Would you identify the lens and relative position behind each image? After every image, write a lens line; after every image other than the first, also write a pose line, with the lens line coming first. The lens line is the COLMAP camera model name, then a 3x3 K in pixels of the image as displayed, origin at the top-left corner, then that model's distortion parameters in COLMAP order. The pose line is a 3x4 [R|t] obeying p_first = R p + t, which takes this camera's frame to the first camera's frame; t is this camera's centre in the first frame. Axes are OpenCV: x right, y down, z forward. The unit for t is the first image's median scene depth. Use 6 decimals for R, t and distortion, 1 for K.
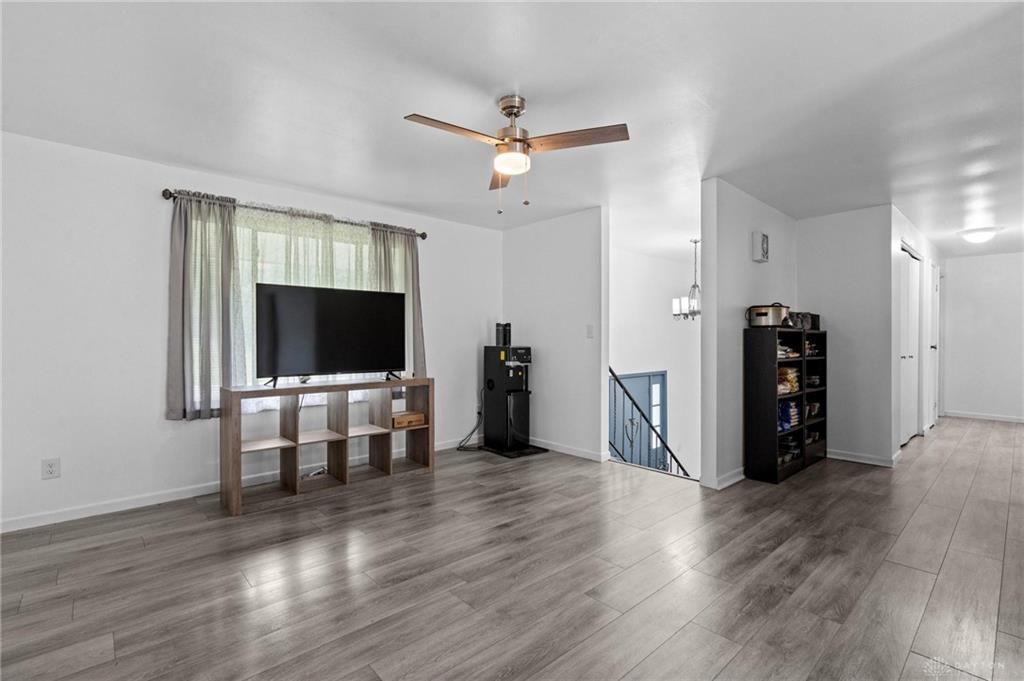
lens RADIAL K [[464.7, 0, 518.4], [0, 464.7, 340.8], [0, 0, 1]] dist [-0.007773, 0.001545]
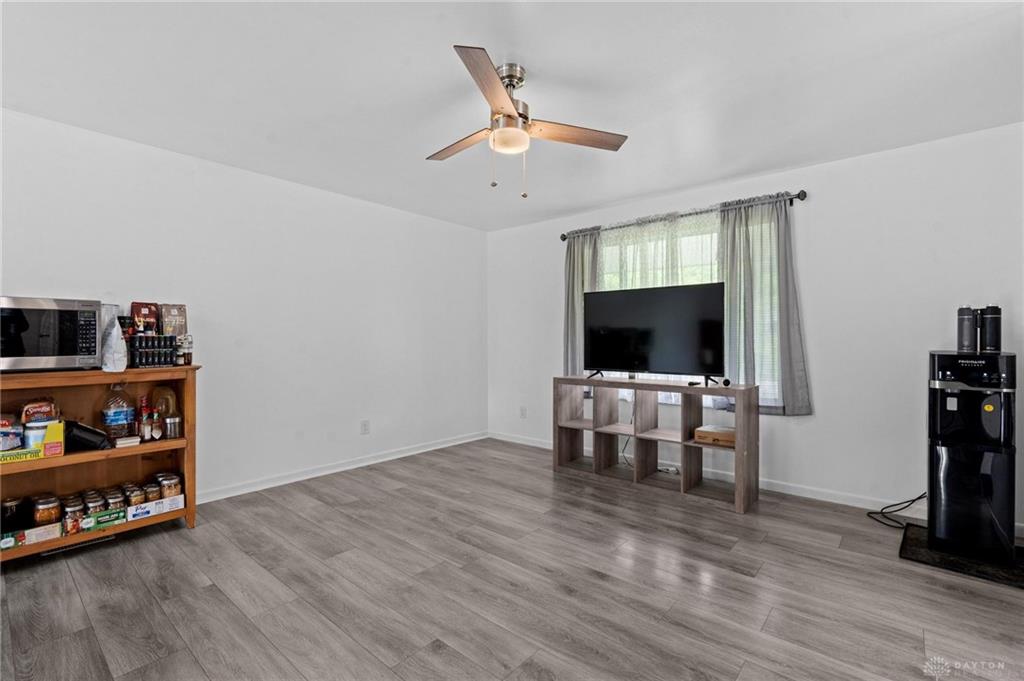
lens RADIAL K [[464.7, 0, 516.7], [0, 464.7, 334.2], [0, 0, 1]] dist [-0.007773, 0.001545]
pose [[0.124977, -0.009702, -0.992112, 0.611958], [-0.006322, 0.999924, -0.010575, 0.000571], [0.992140, 0.007594, 0.124906, 0.633648]]
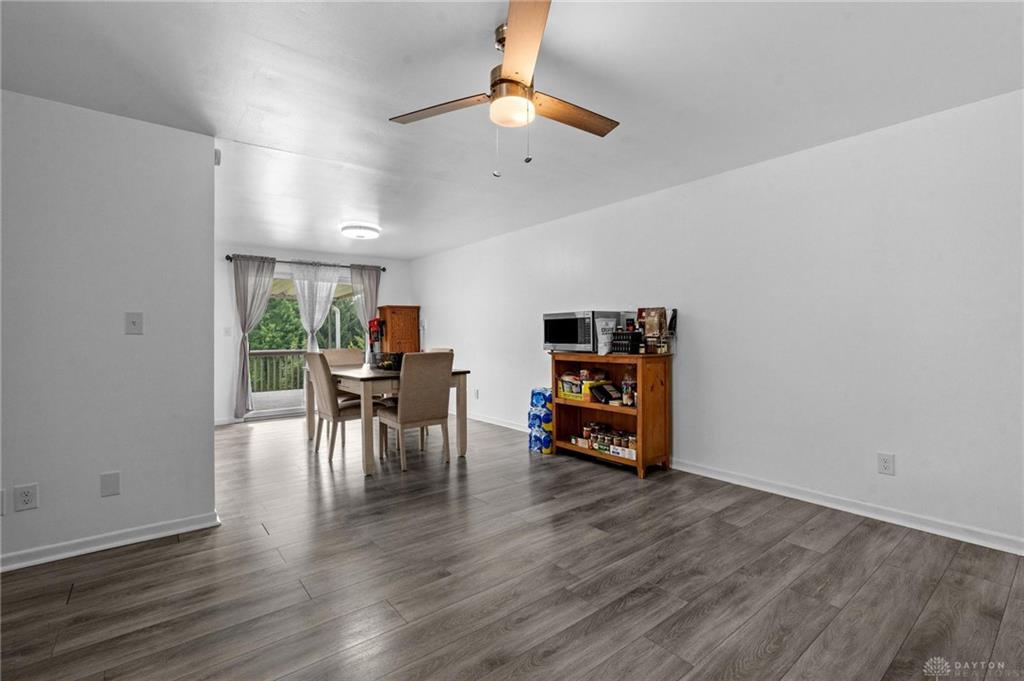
lens RADIAL K [[464.7, 0, 512.3], [0, 464.7, 337.1], [0, 0, 1]] dist [-0.007773, 0.001545]
pose [[-0.997111, 0.005242, 0.075774, -0.048765], [0.006429, 0.999860, 0.015431, -0.007914], [-0.075682, 0.015874, -0.997006, 1.249516]]
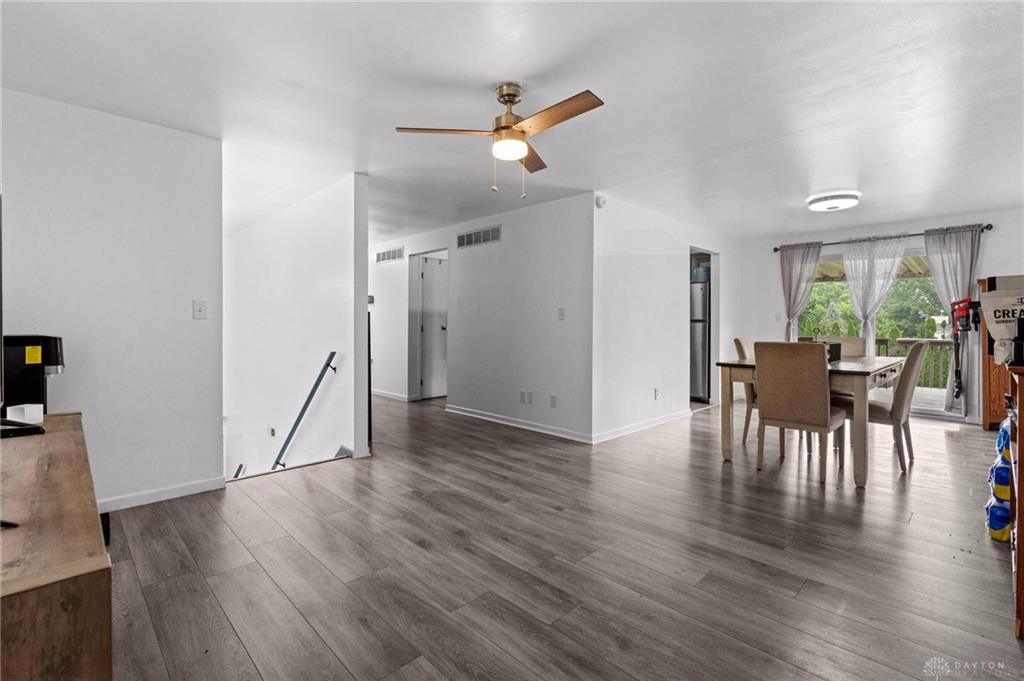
lens RADIAL K [[464.7, 0, 513.1], [0, 464.7, 336.6], [0, 0, 1]] dist [-0.007773, 0.001545]
pose [[-0.029641, -0.033398, 0.999003, -0.718436], [0.006009, 0.999418, 0.033590, -0.001713], [-0.999543, 0.006999, -0.029423, 0.717314]]
